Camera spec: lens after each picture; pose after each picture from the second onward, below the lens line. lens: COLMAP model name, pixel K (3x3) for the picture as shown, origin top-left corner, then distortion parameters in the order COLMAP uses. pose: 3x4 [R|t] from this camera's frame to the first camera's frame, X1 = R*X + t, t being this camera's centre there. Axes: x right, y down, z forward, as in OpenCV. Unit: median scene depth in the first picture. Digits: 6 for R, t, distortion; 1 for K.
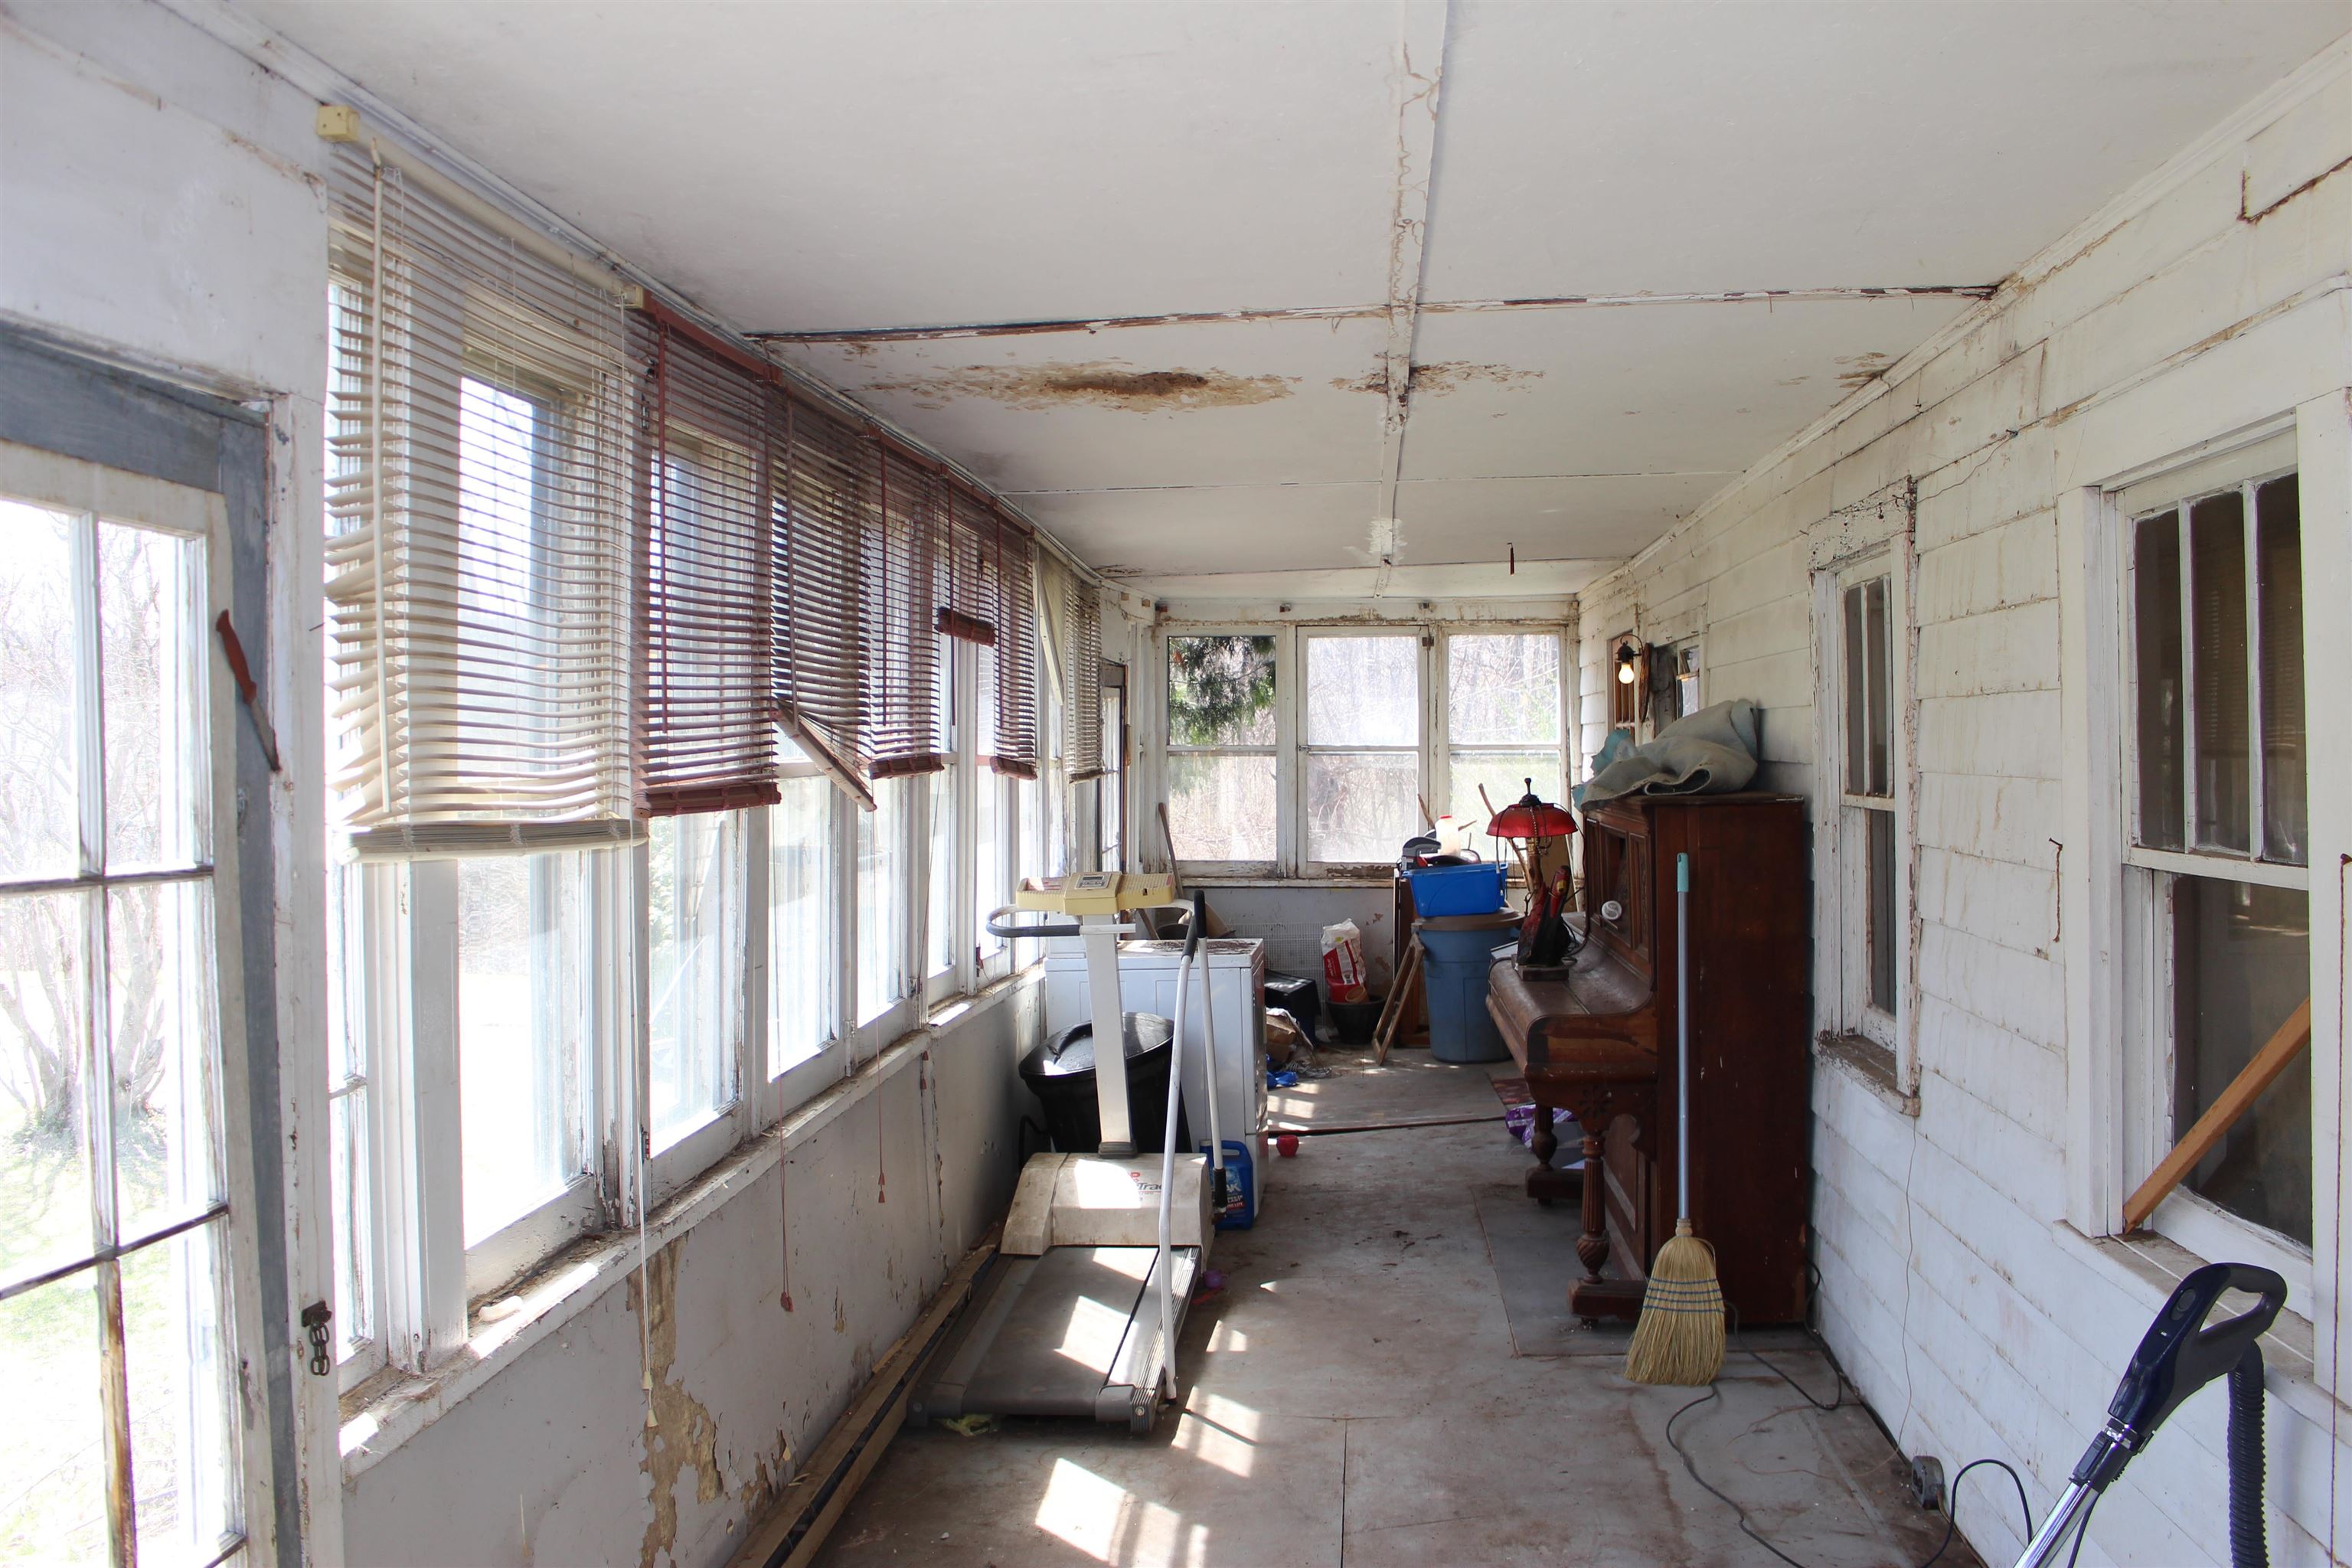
lens RADIAL K [[2026.2, 0, 1185.3], [0, 2026.2, 761.8], [0, 0, 1]] dist [-0.154018, 0.134022]
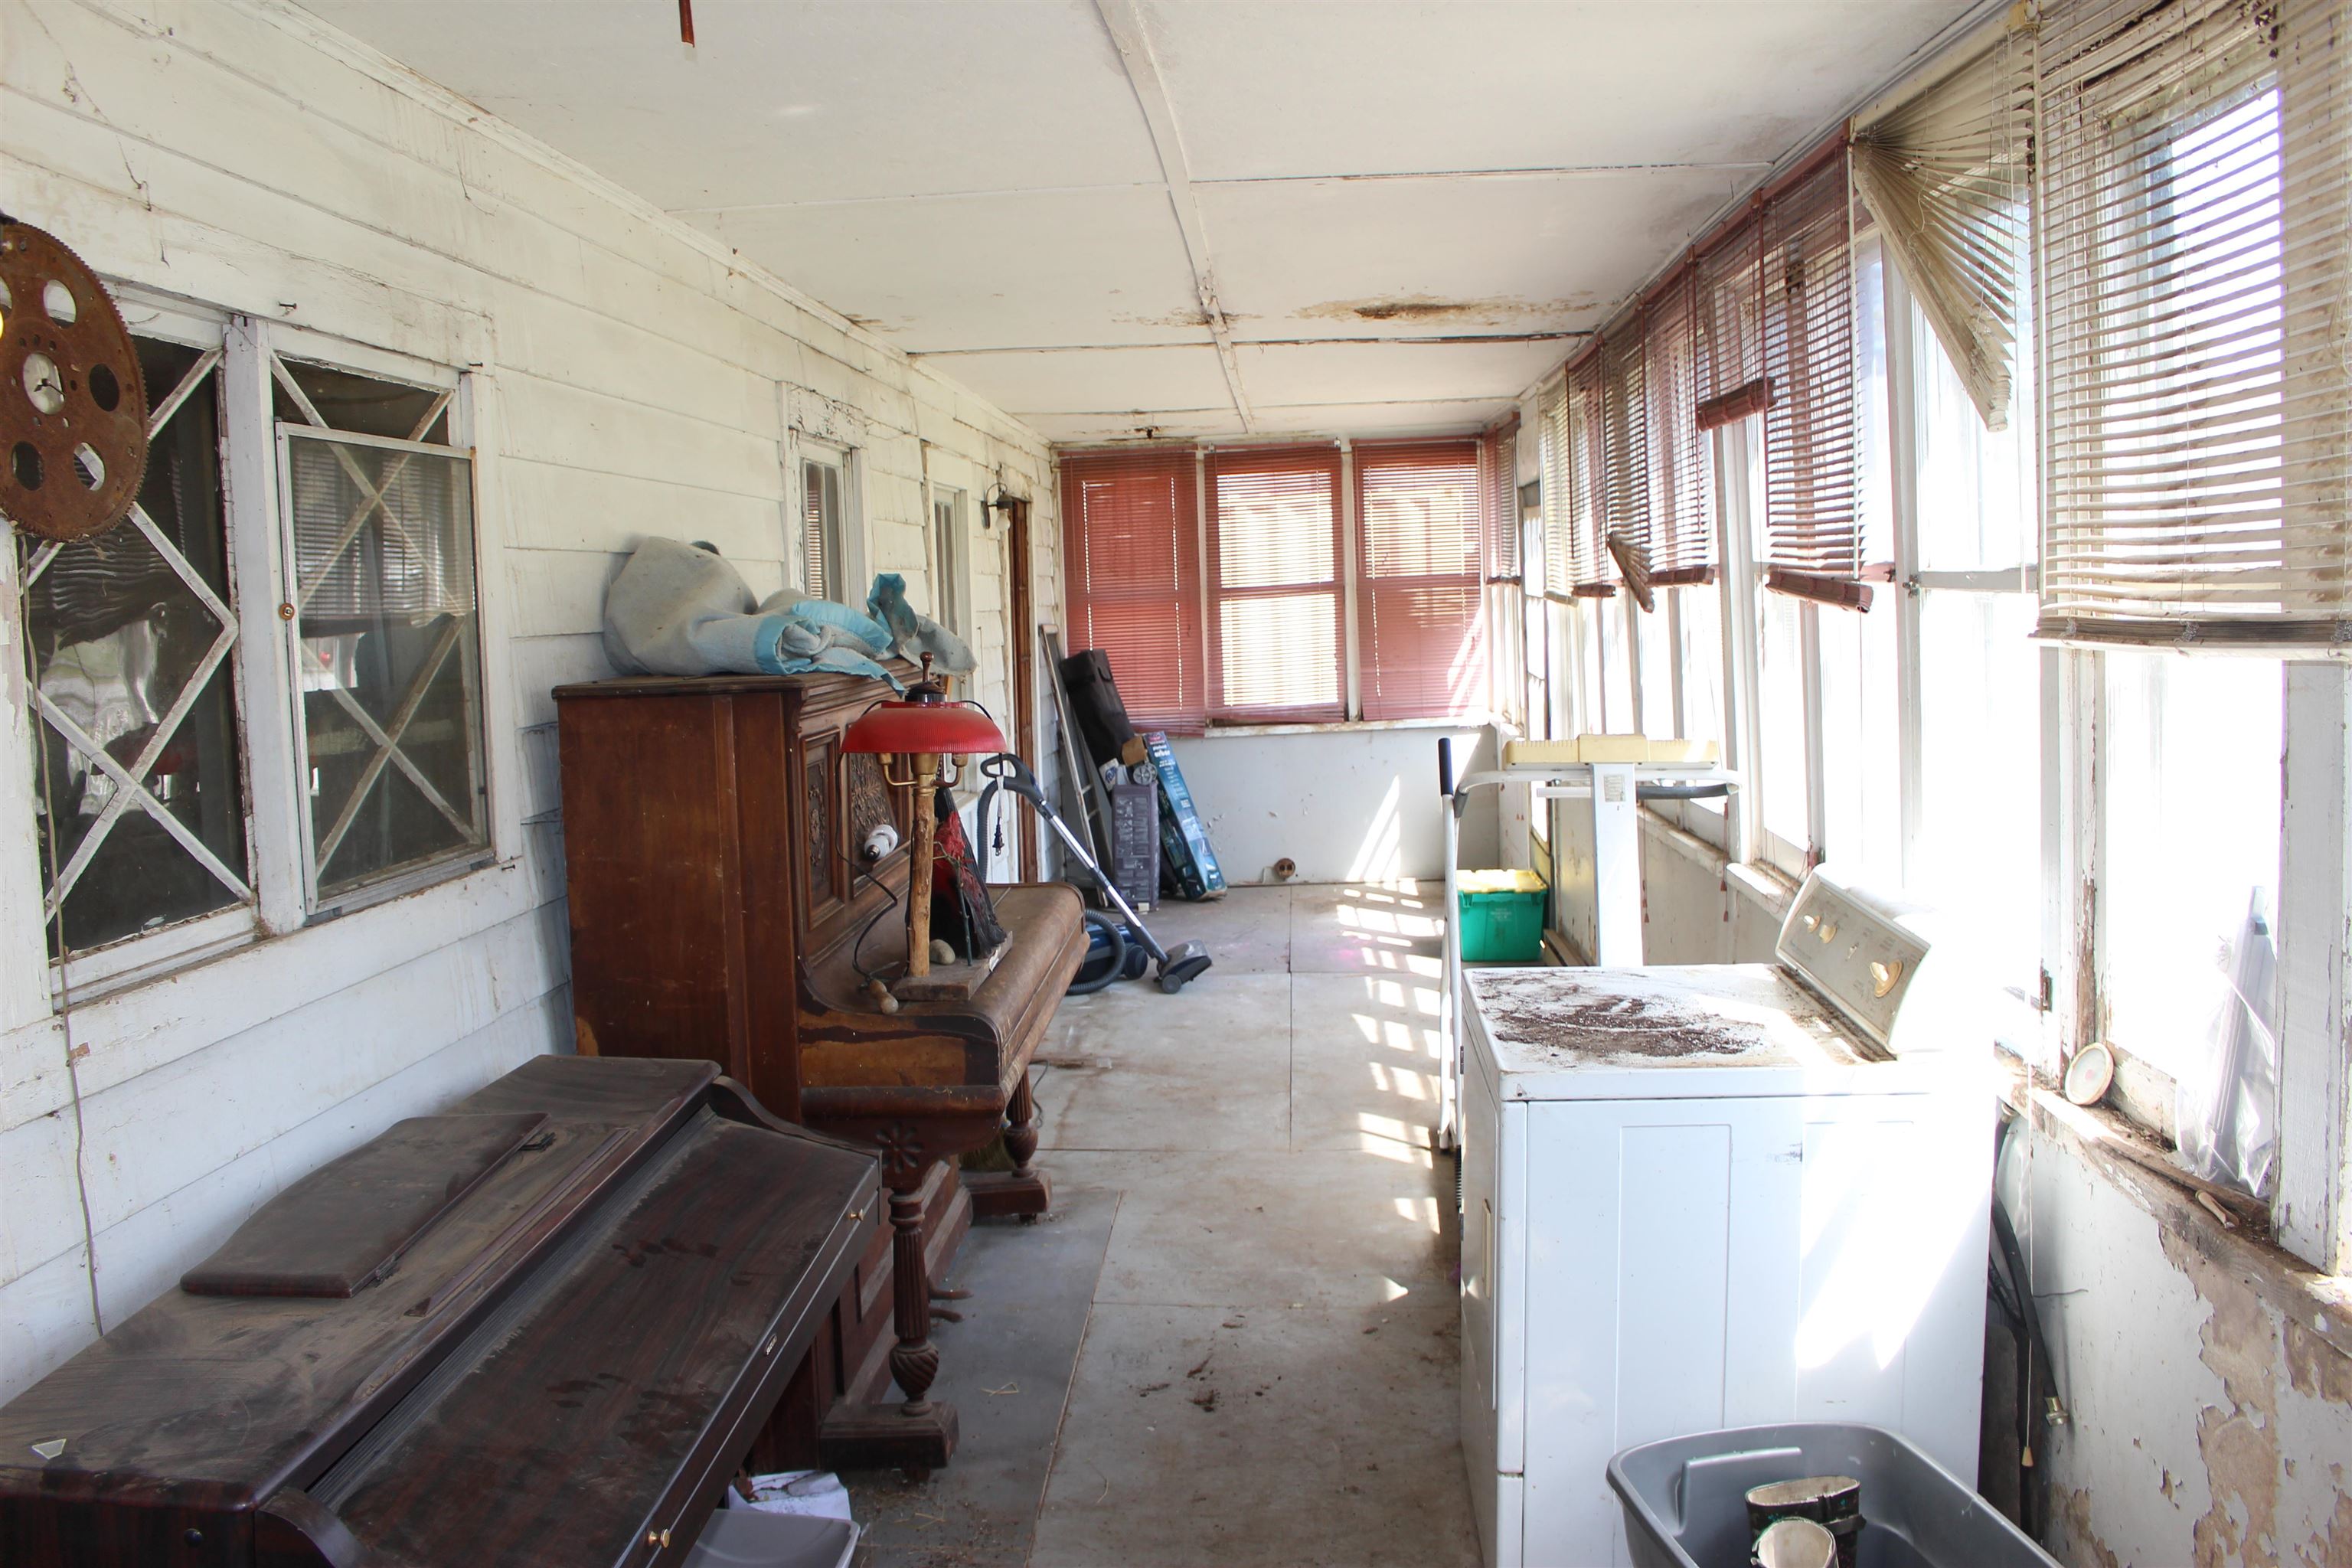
lens RADIAL K [[2026.2, 0, 1185.3], [0, 2026.2, 761.8], [0, 0, 1]] dist [-0.154018, 0.134022]
pose [[-0.997967, 0.056401, -0.029663, 0.145367], [0.053442, 0.994275, 0.092530, -0.012436], [0.034712, 0.090756, -0.995268, 1.904393]]
